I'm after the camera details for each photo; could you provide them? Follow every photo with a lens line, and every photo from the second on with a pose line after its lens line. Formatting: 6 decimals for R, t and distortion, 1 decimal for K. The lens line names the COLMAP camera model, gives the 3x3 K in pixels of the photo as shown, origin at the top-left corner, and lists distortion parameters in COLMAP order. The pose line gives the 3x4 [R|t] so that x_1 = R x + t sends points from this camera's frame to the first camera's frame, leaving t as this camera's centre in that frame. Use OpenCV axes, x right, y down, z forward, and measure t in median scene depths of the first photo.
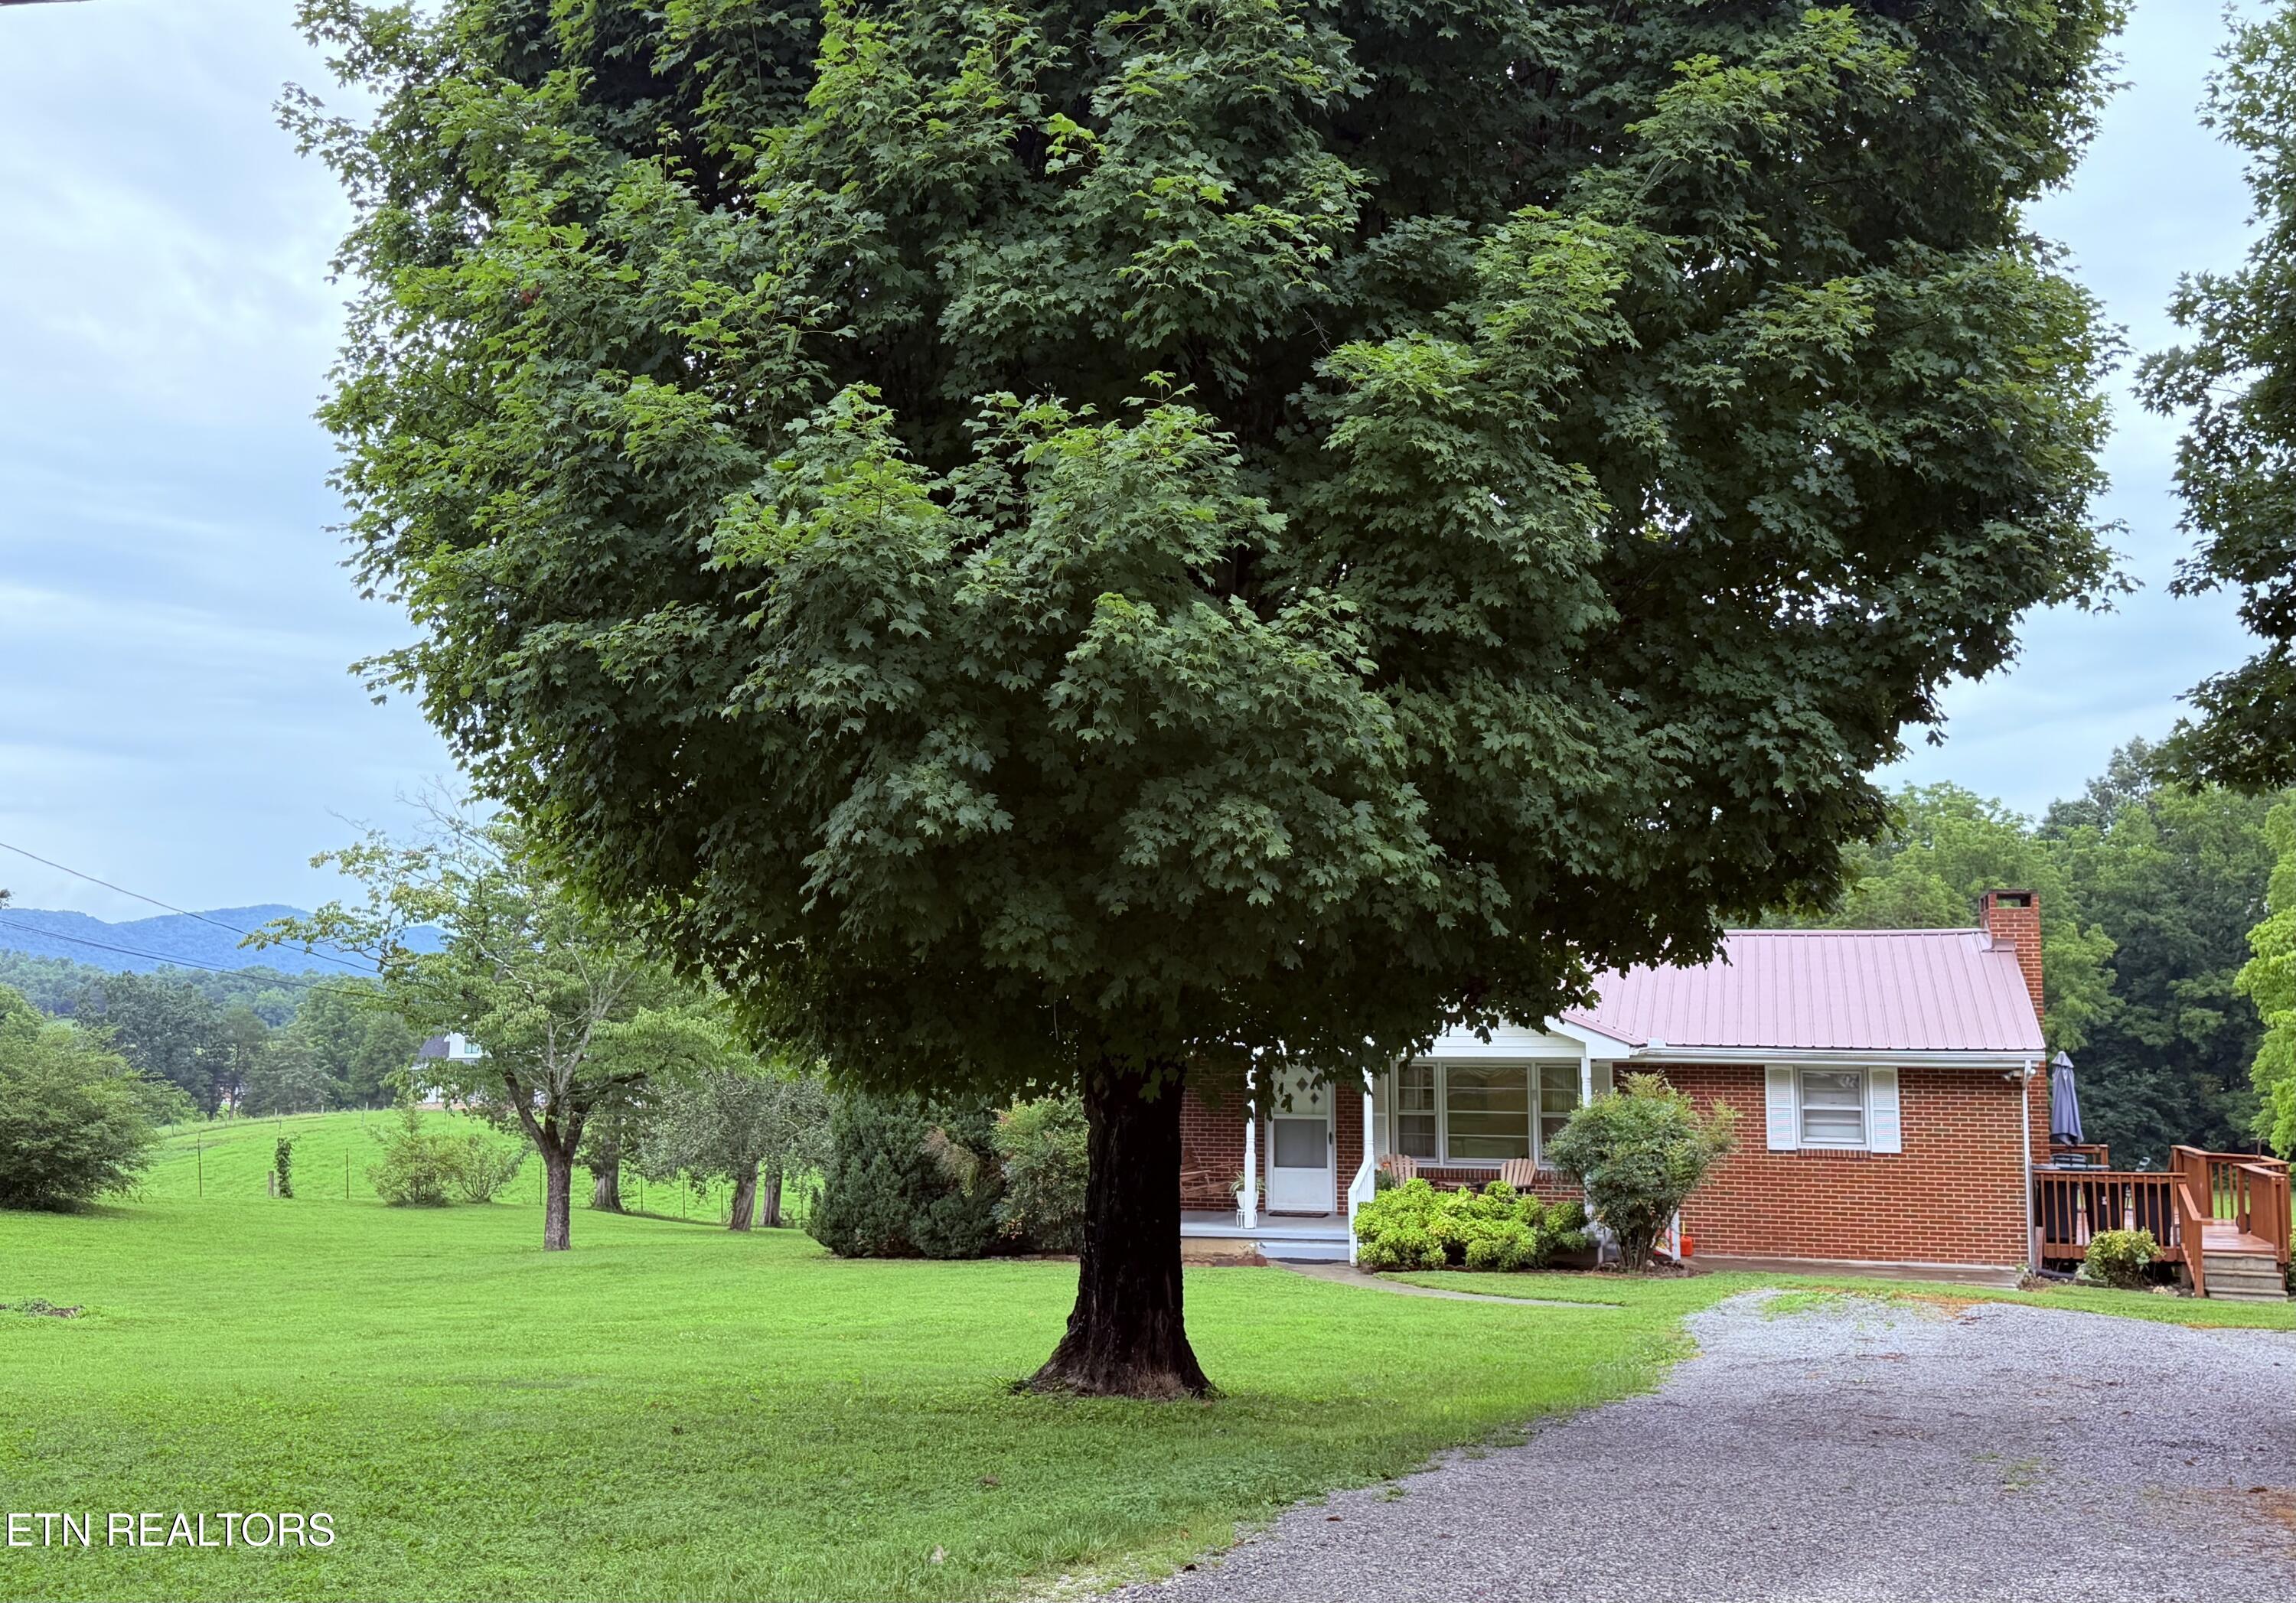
lens RADIAL K [[2688.9, 0, 1112.9], [0, 2688.9, 764.2], [0, 0, 1]] dist [0.085073, 0.000000]
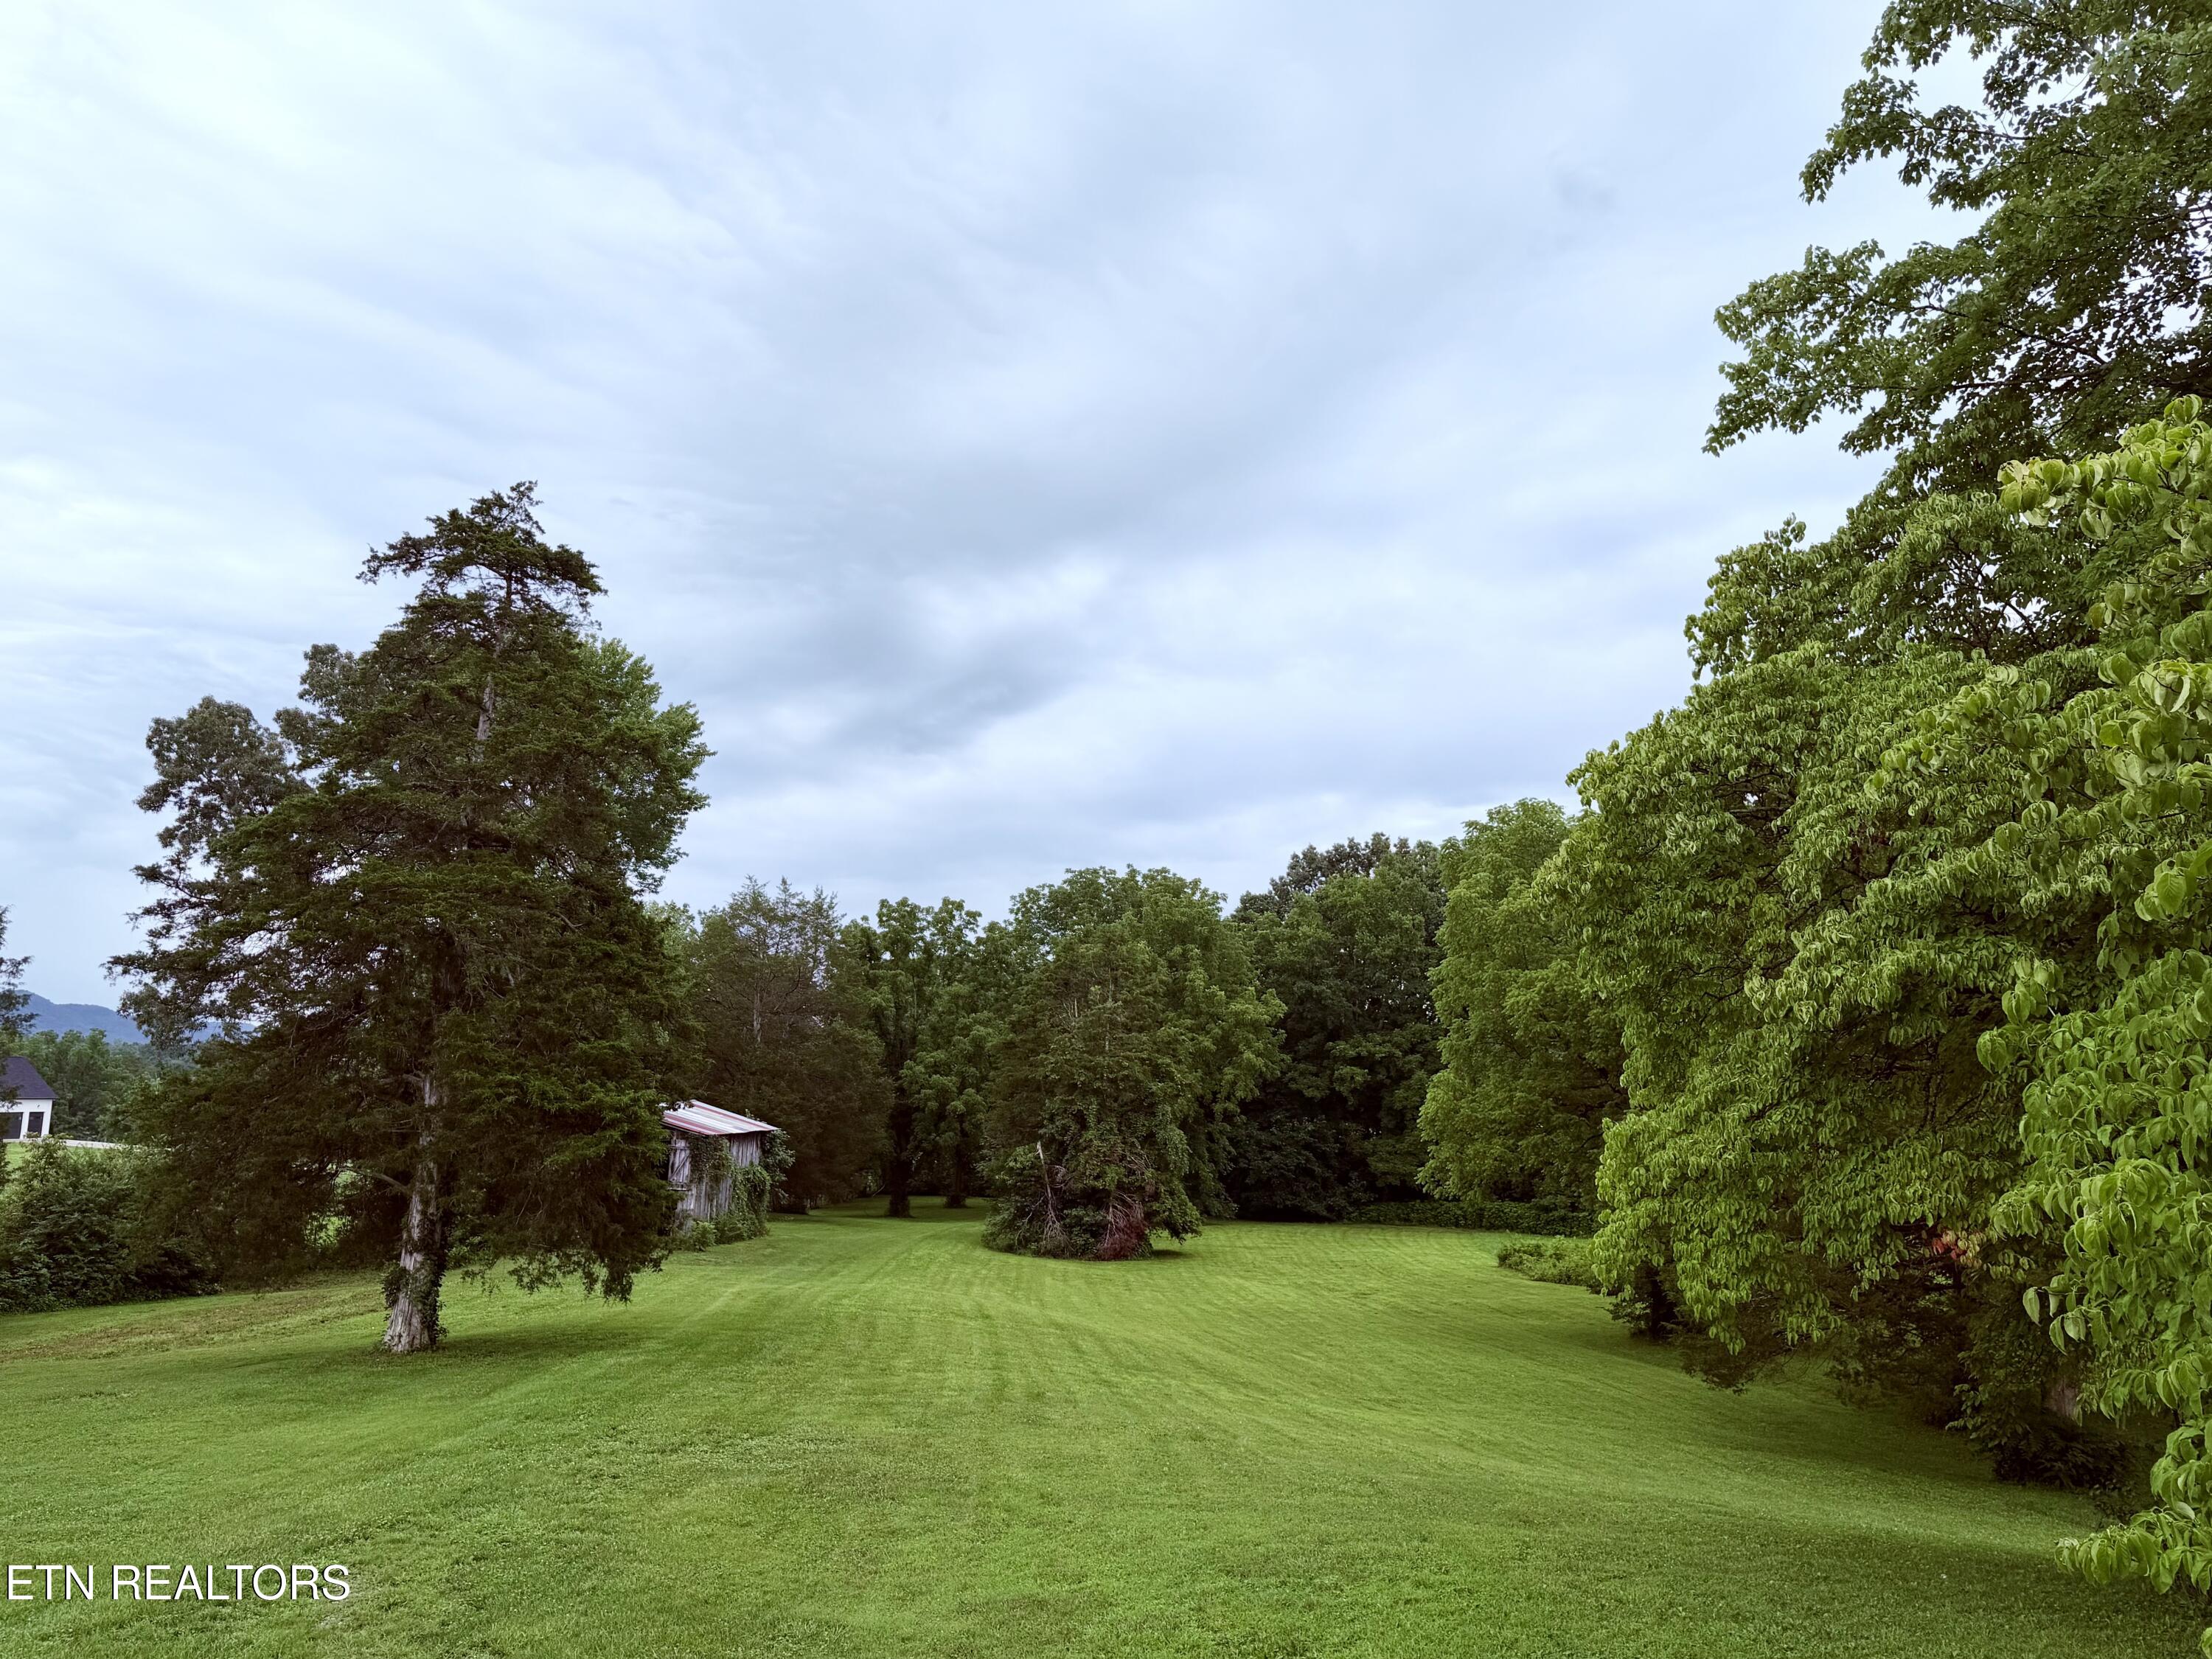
lens RADIAL K [[1681.2, 0, 1106.8], [0, 1681.2, 825.3], [0, 0, 1]] dist [0.074704, -0.109304]
pose [[0.969614, 0.065298, 0.235766, 0.493920], [-0.051571, 0.996621, -0.063934, 0.157664], [-0.239144, 0.049833, 0.969705, 1.310763]]
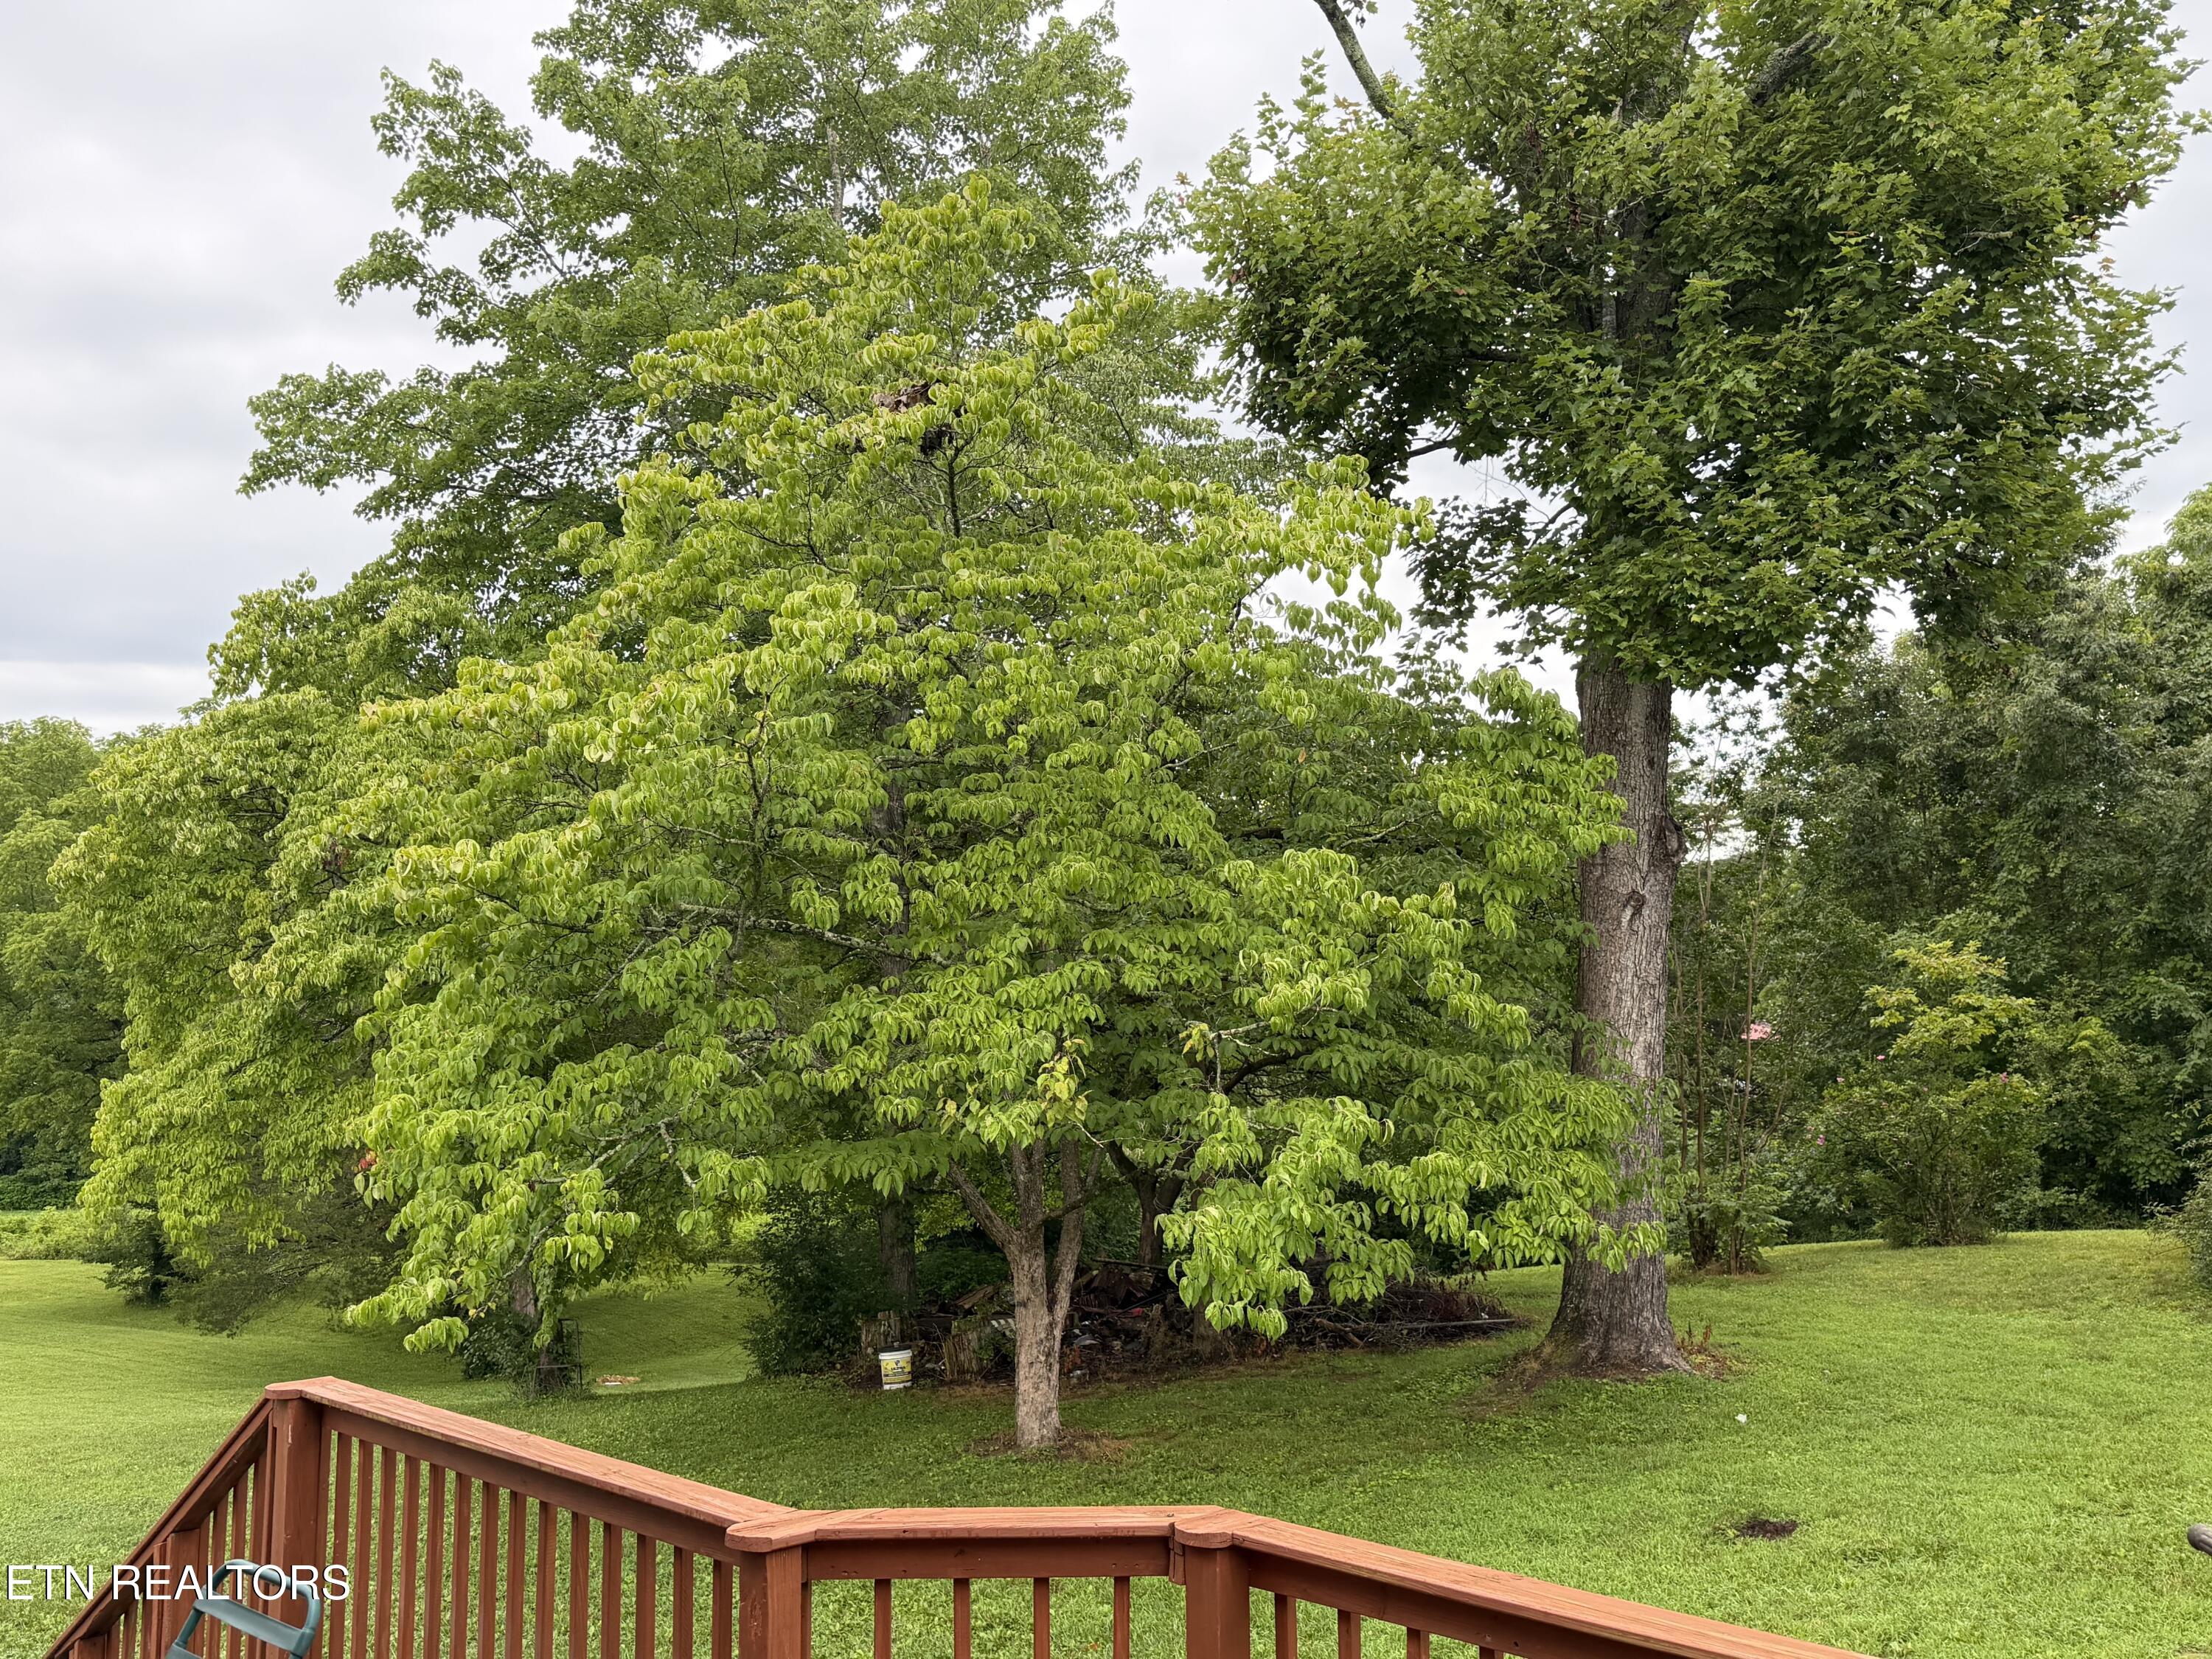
lens RADIAL K [[1904.6, 0, 1093.4], [0, 1904.6, 824.6], [0, 0, 1]] dist [0.039028, -0.066597]
pose [[0.544718, 0.094820, 0.833242, 0.404772], [-0.073469, 0.995163, -0.065218, 0.138479], [-0.835395, -0.025692, 0.549049, 1.149444]]
